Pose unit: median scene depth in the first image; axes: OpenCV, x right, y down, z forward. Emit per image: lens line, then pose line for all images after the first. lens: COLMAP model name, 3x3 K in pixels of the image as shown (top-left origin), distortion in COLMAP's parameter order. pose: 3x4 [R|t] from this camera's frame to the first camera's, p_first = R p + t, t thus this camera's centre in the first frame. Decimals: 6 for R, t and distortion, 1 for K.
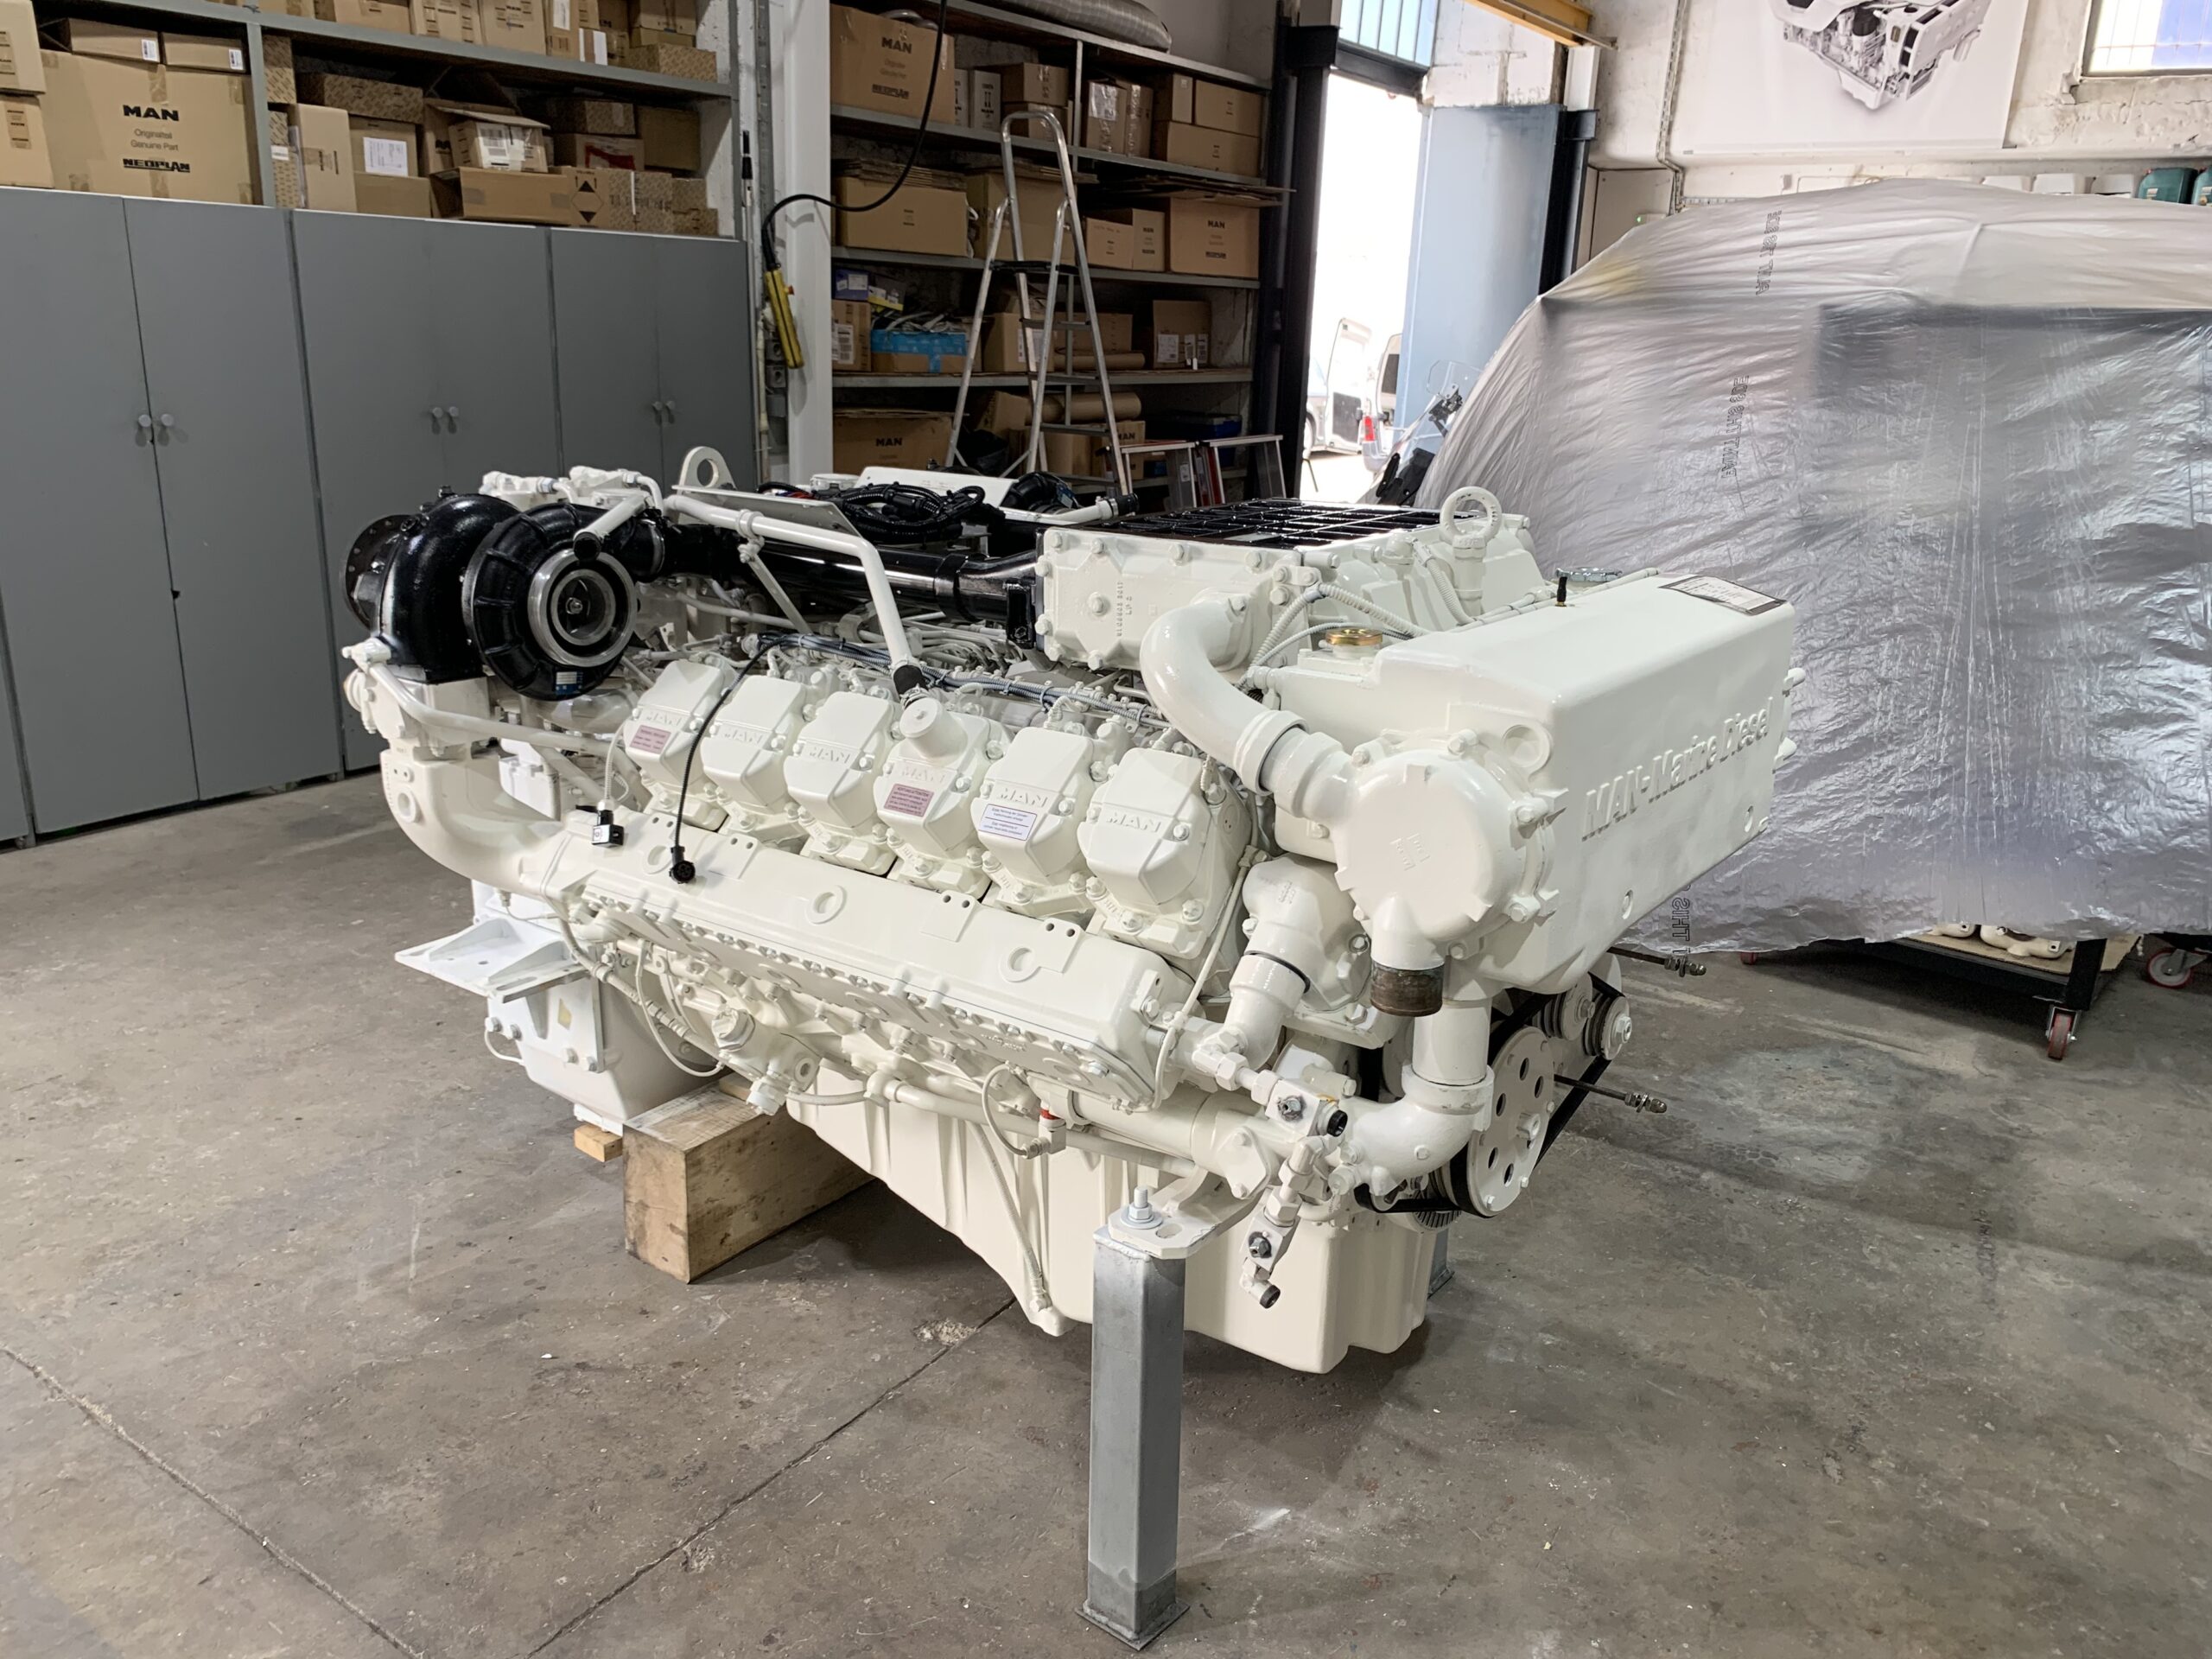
lens RADIAL K [[1696.8, 0, 1106.0], [0, 1696.8, 829.5], [0, 0, 1]] dist [-0.001011, -0.009604]
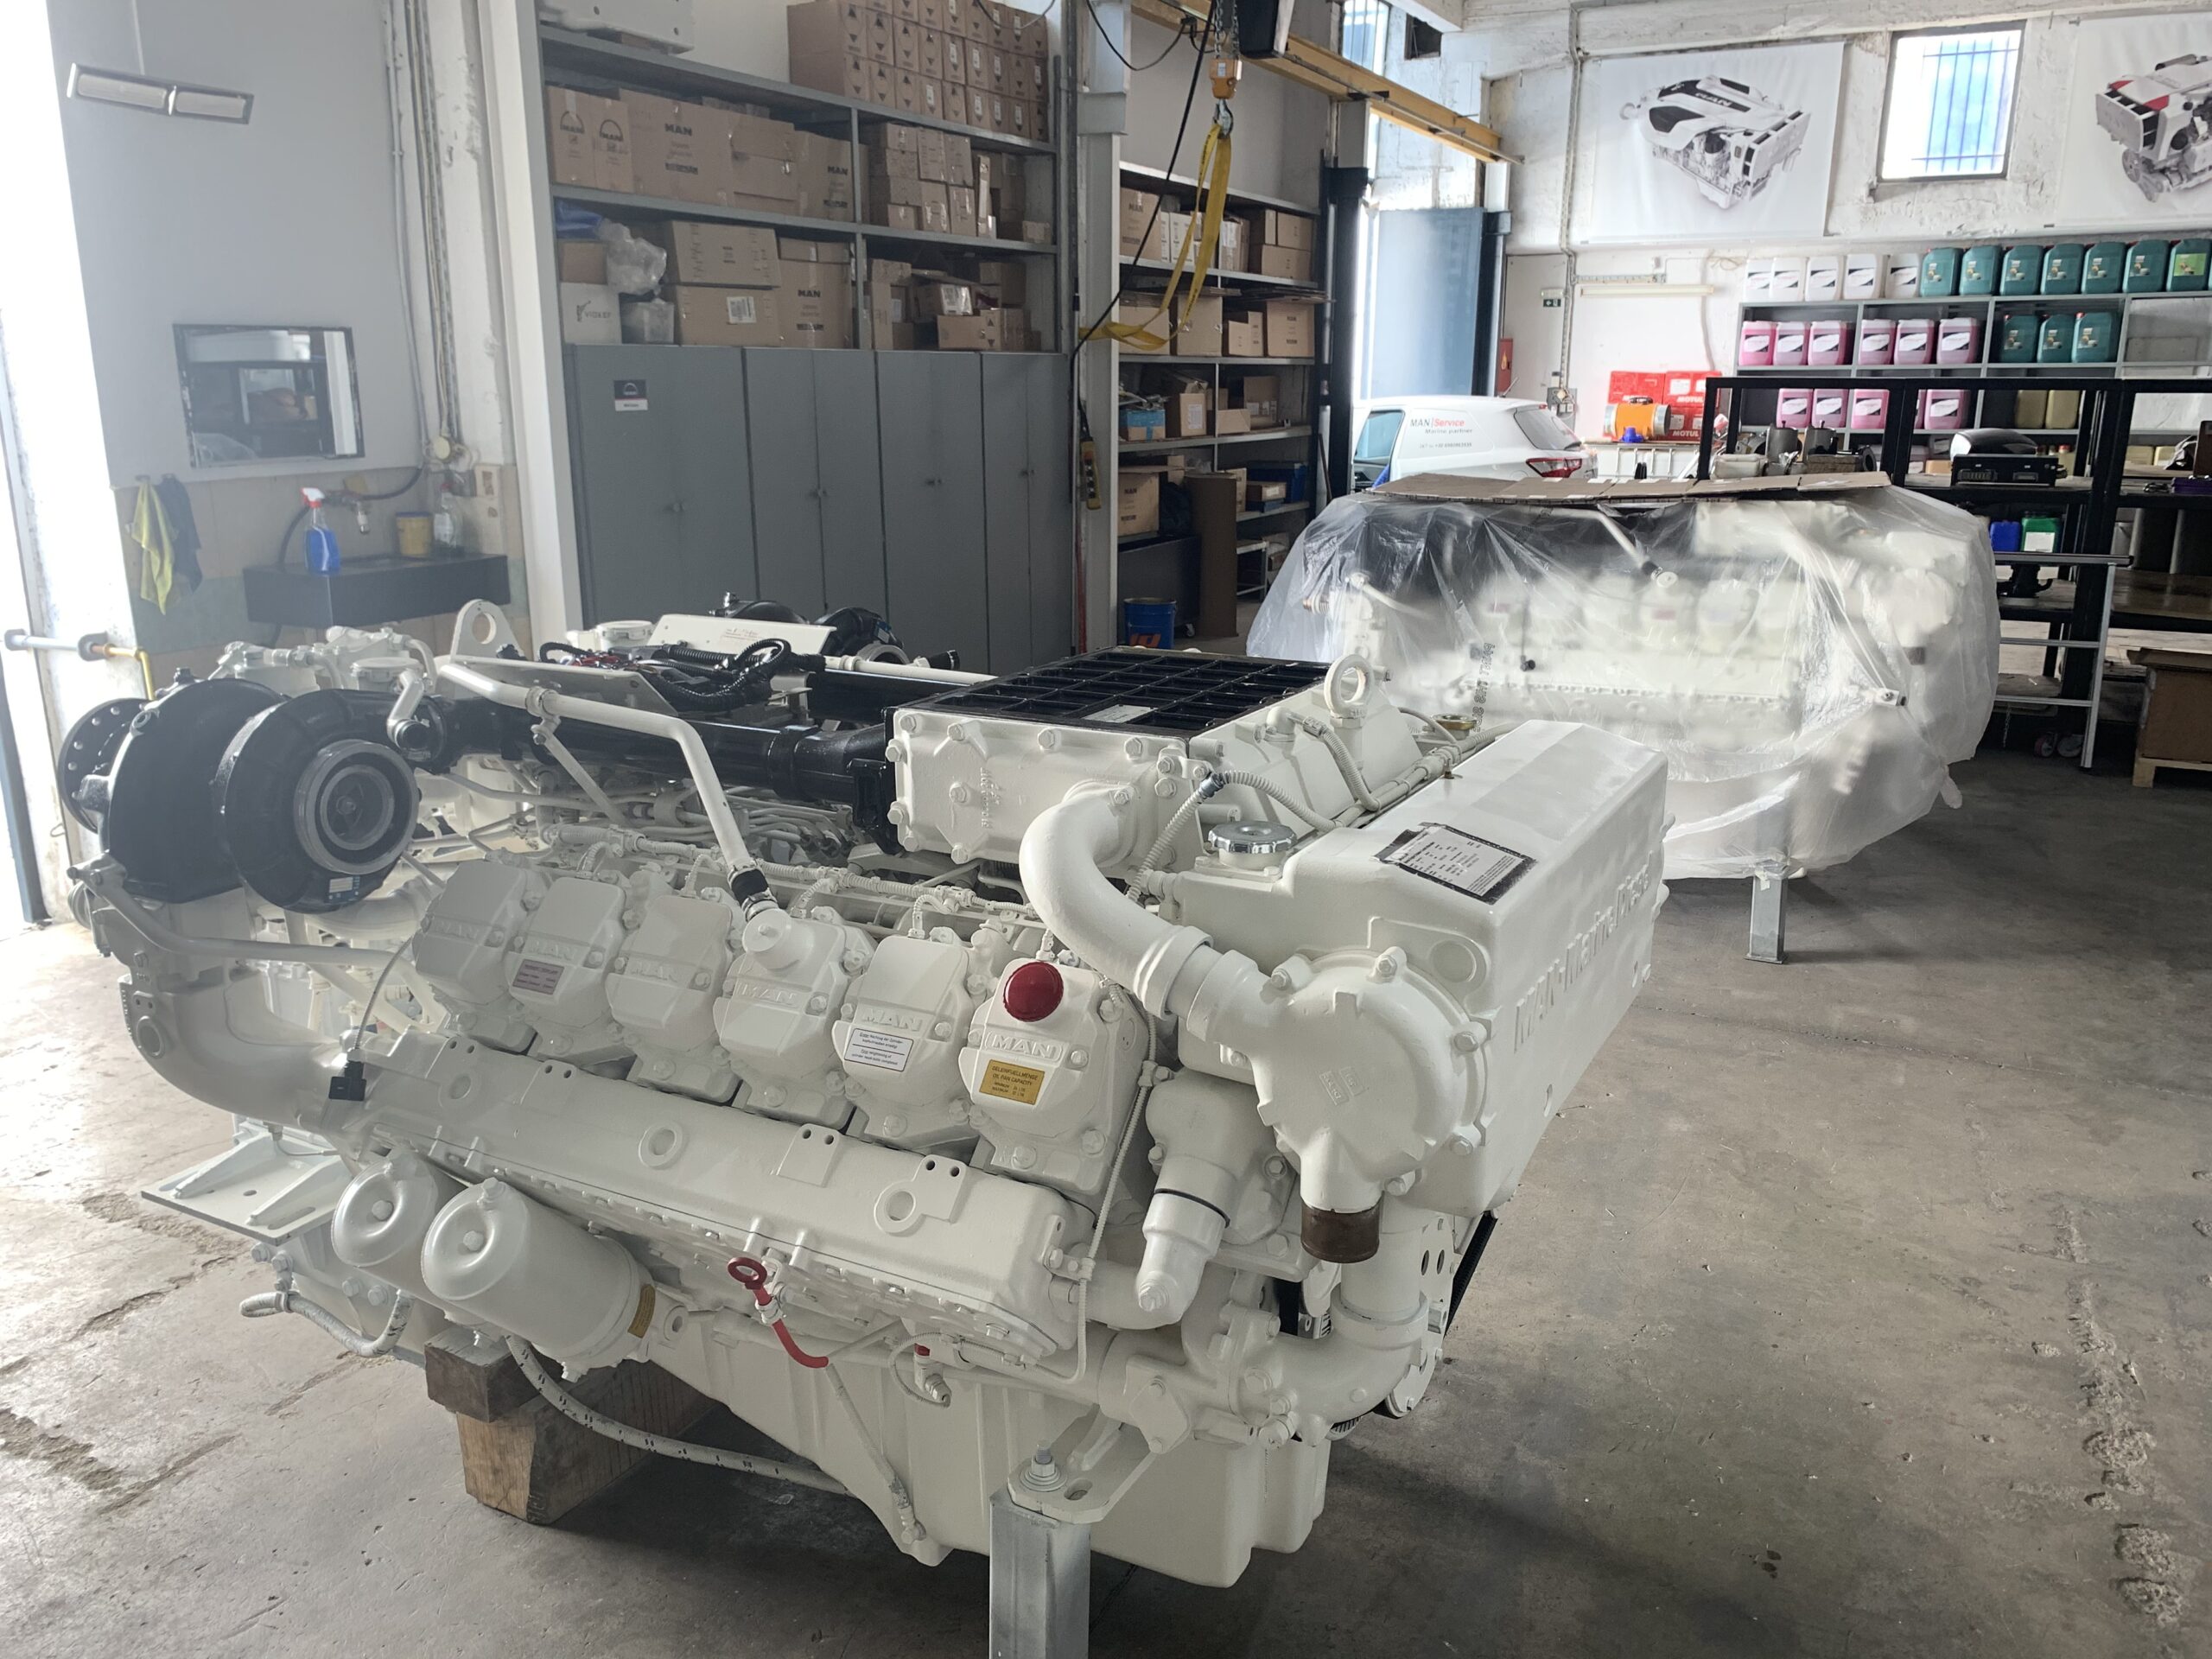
lens RADIAL K [[1696.8, 0, 1106.0], [0, 1696.8, 829.5], [0, 0, 1]] dist [-0.001011, -0.009604]
pose [[0.990047, -0.069373, 0.122453, -0.252302], [0.072977, 0.997015, -0.025195, 0.059533], [-0.120340, 0.033880, 0.992154, -0.264693]]
